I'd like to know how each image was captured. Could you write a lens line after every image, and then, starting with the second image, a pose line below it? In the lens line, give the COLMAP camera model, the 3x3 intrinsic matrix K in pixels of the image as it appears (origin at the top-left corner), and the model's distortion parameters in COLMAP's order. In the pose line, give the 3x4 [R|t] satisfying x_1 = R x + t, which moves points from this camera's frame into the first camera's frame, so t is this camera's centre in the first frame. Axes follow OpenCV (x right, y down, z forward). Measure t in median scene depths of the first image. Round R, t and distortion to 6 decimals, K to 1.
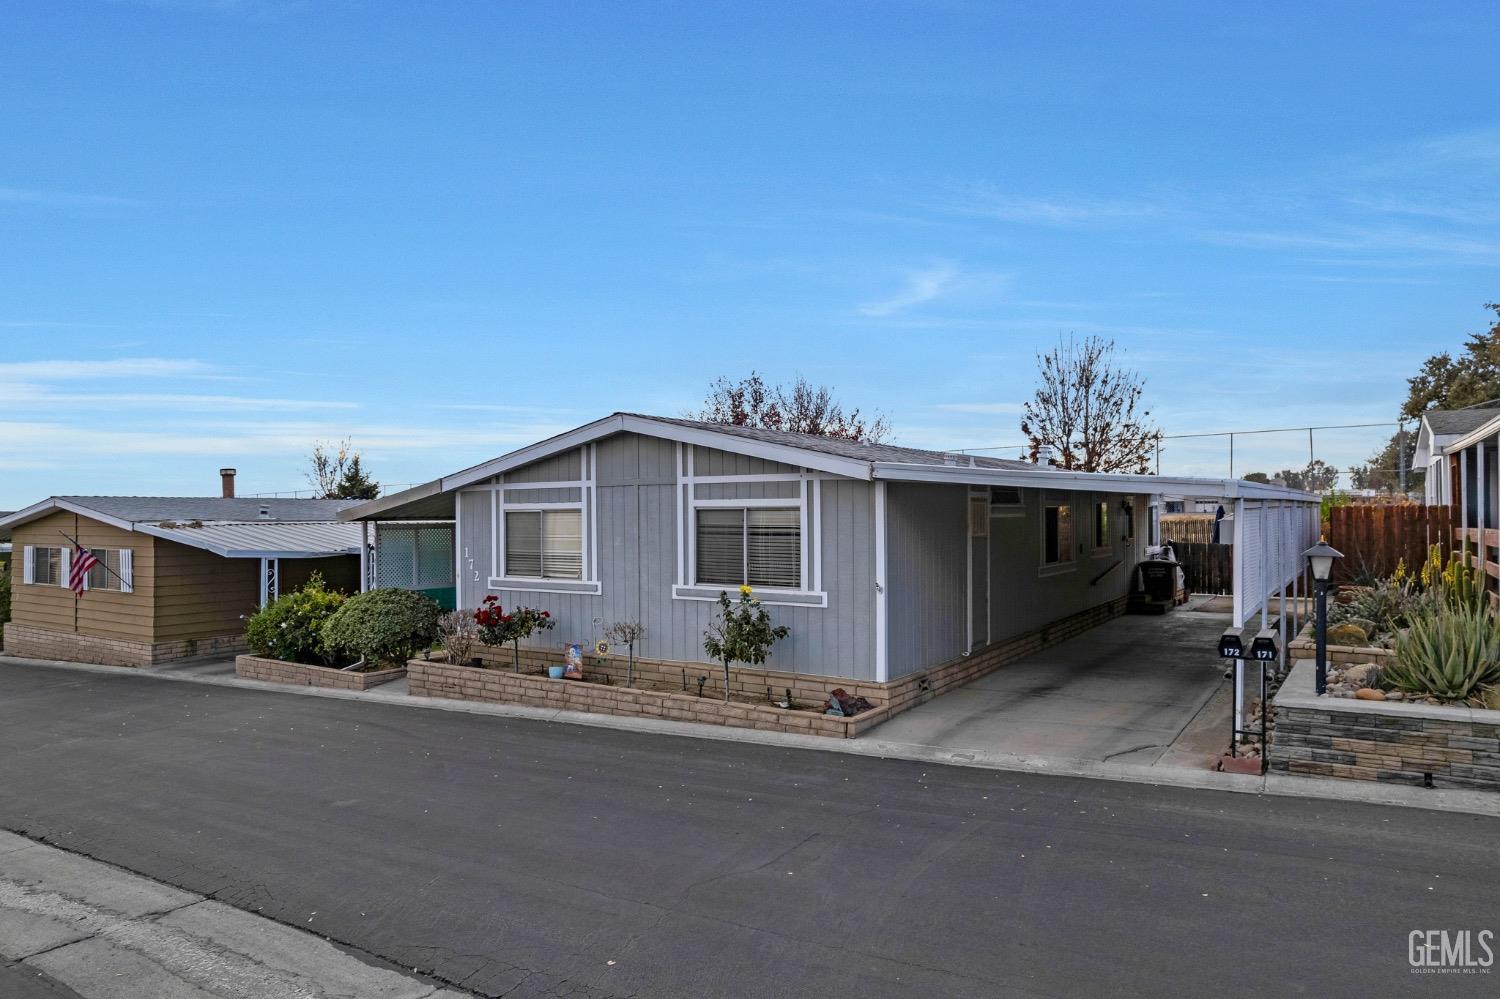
lens RADIAL K [[964.0, 0, 753.5], [0, 964.0, 498.6], [0, 0, 1]] dist [-0.053529, 0.029110]
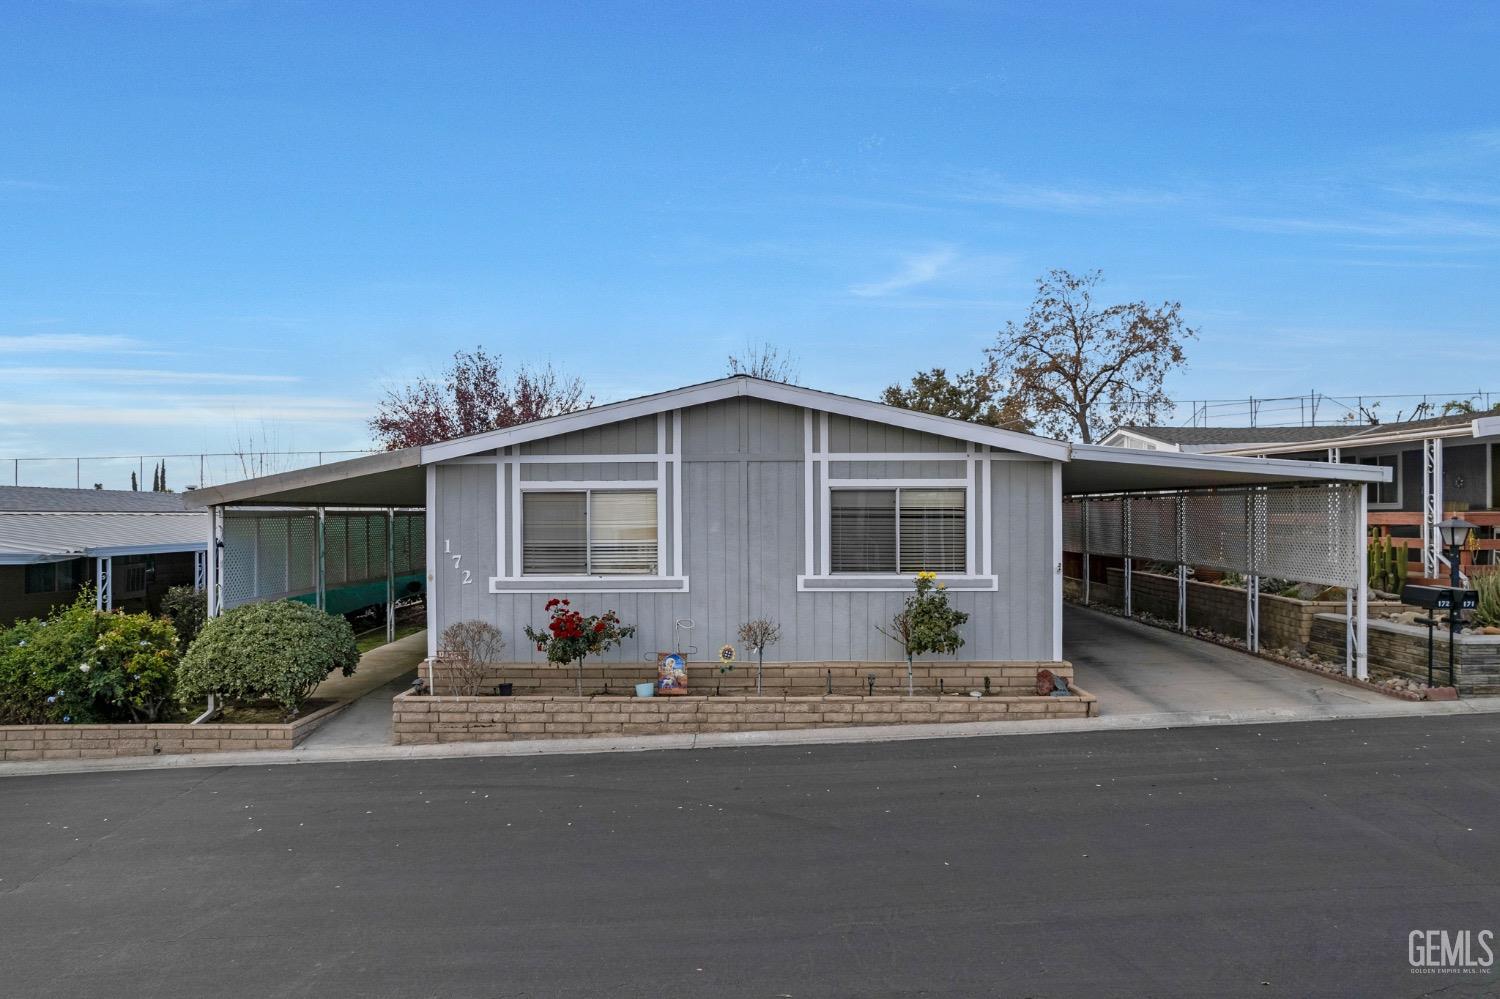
lens RADIAL K [[964.0, 0, 741.1], [0, 964.0, 514.1], [0, 0, 1]] dist [-0.053529, 0.029110]
pose [[0.839836, -0.000351, 0.542841, -0.577464], [-0.009190, 0.999847, 0.014864, 0.019927], [-0.542763, -0.017472, 0.839704, 0.279101]]
